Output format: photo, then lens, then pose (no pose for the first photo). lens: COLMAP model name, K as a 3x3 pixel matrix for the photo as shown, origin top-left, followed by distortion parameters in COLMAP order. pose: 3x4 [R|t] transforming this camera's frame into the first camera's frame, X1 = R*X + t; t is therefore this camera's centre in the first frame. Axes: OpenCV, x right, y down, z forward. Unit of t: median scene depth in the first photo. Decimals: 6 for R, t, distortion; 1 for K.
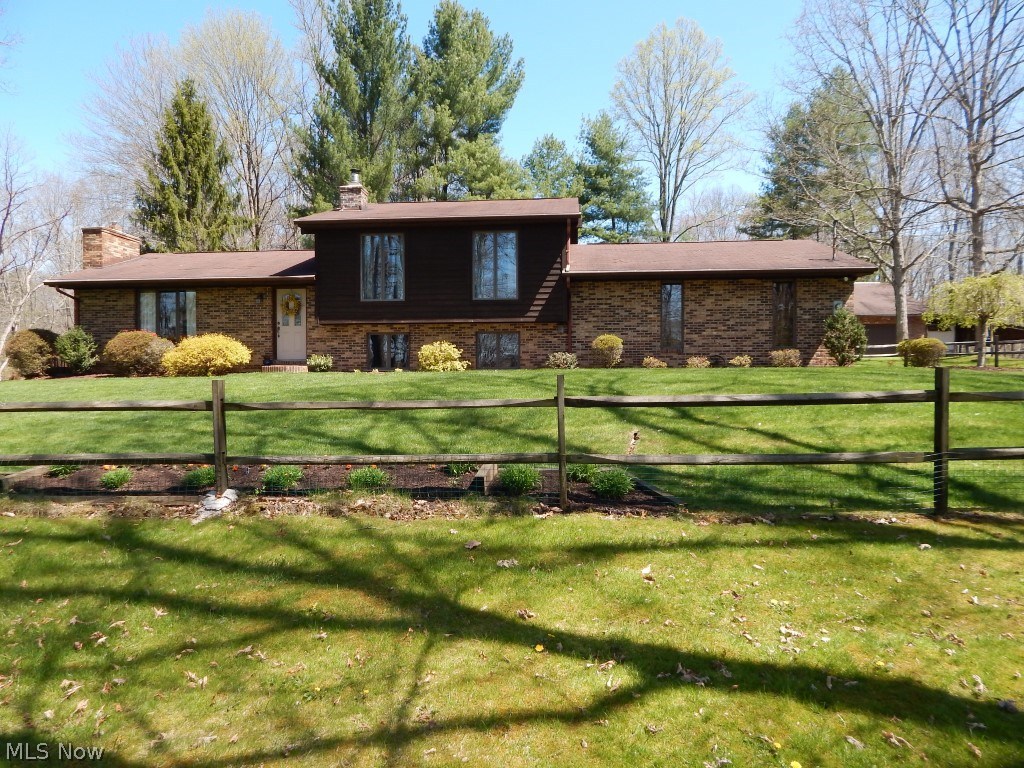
lens RADIAL K [[676.5, 0, 512.0], [0, 676.5, 384.0], [0, 0, 1]] dist [0.008401, -0.015354]
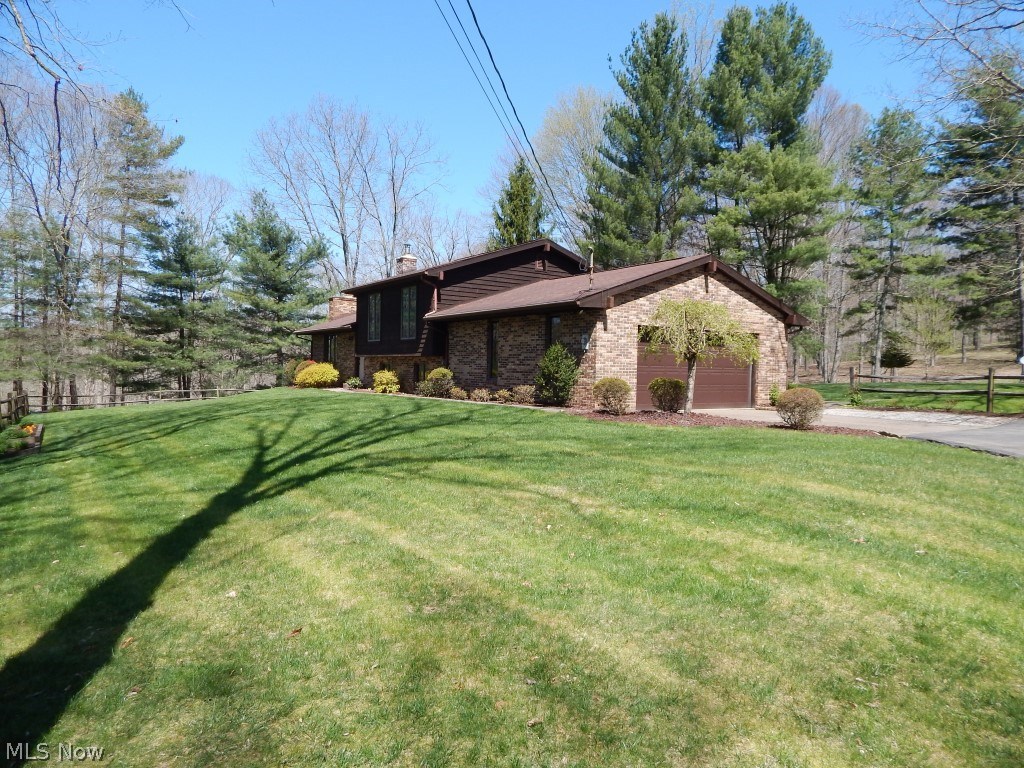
lens RADIAL K [[676.5, 0, 512.0], [0, 676.5, 384.0], [0, 0, 1]] dist [0.008401, -0.015354]
pose [[0.619926, 0.034350, -0.783908, 1.088626], [-0.028530, 0.999367, 0.021230, -0.068330], [0.784141, 0.009204, 0.620514, 0.325842]]
